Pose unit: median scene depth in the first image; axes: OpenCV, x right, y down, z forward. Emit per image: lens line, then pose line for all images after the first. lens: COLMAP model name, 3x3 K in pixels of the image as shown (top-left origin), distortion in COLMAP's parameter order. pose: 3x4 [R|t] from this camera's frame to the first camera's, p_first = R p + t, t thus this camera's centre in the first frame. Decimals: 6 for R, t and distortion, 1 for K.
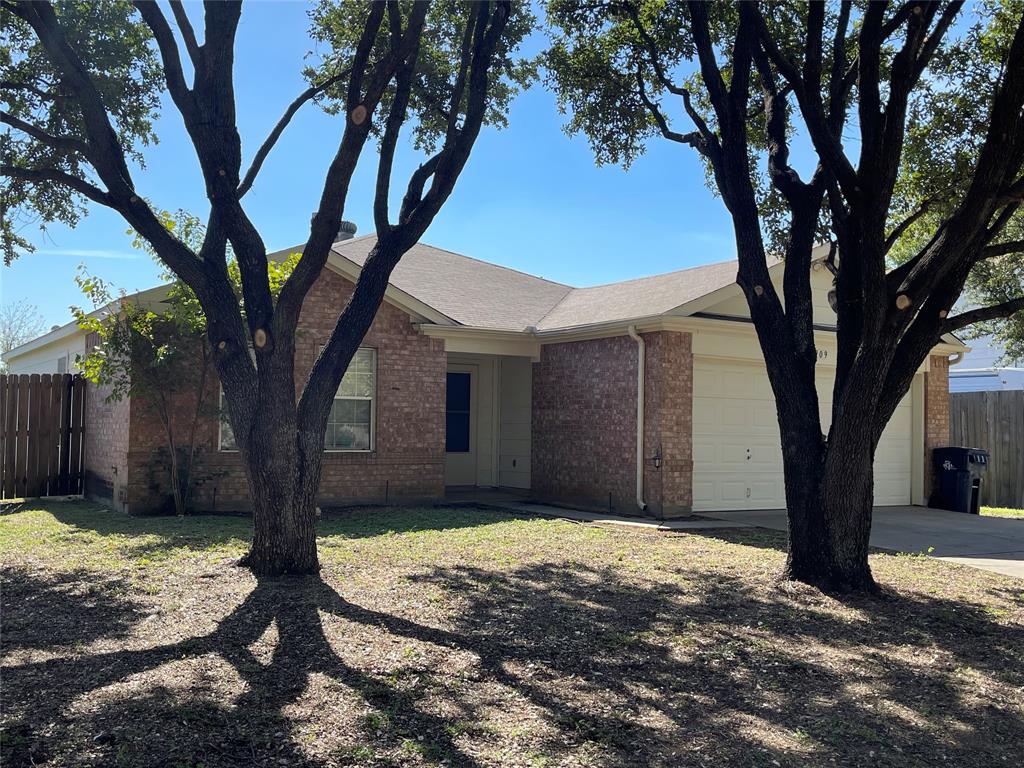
lens RADIAL K [[992.9, 0, 511.8], [0, 992.9, 383.8], [0, 0, 1]] dist [-0.009071, 0.000000]
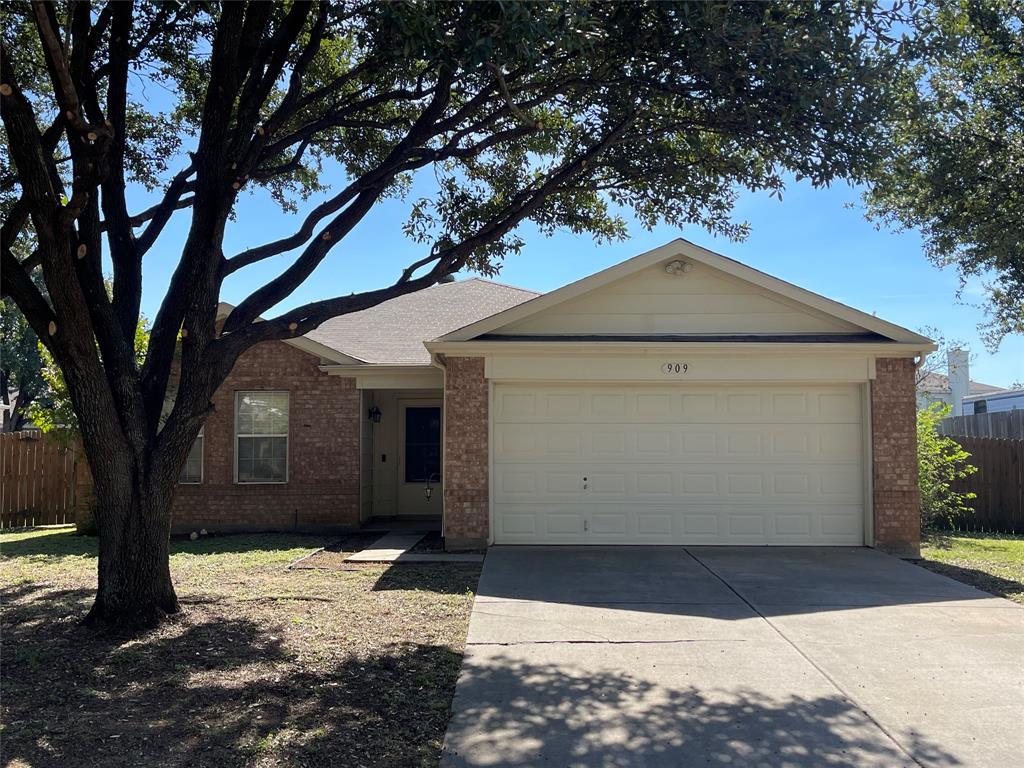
lens RADIAL K [[956.2, 0, 512.1], [0, 956.2, 385.2], [0, 0, 1]] dist [0.020325, 0.000000]
pose [[0.856659, -0.058764, -0.512526, 0.626324], [0.041030, 0.998105, -0.045859, 0.018156], [0.514250, 0.018257, 0.857446, 0.206931]]
